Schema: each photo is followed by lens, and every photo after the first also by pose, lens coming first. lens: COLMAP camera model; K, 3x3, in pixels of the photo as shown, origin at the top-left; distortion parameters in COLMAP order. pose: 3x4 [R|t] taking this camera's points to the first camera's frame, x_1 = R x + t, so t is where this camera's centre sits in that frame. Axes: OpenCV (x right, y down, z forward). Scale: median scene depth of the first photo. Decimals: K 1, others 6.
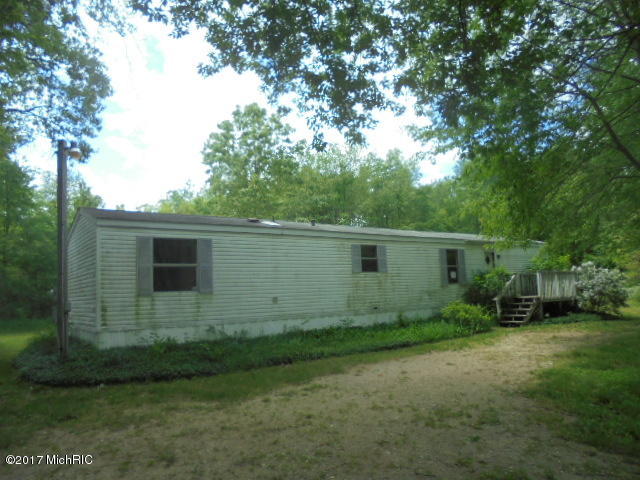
lens RADIAL K [[472.8, 0, 320.0], [0, 472.8, 240.0], [0, 0, 1]] dist [-0.119248, 0.076876]
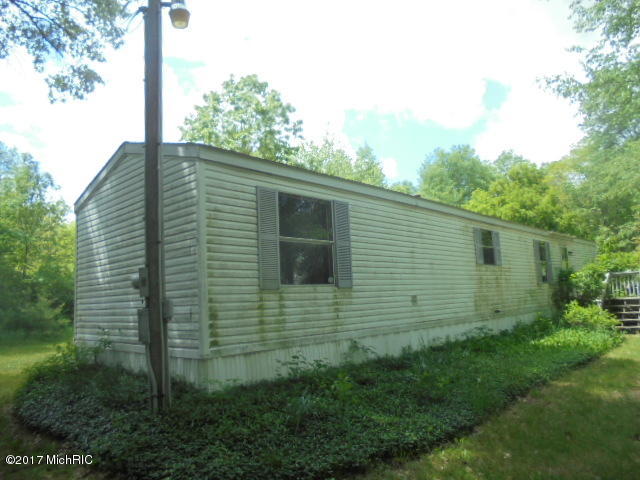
lens RADIAL K [[472.8, 0, 320.0], [0, 472.8, 240.0], [0, 0, 1]] dist [-0.119248, 0.076876]
pose [[0.983587, 0.020887, 0.179222, -0.388055], [-0.016585, 0.999538, -0.025466, 0.065618], [-0.179671, 0.022075, 0.983479, 0.384905]]
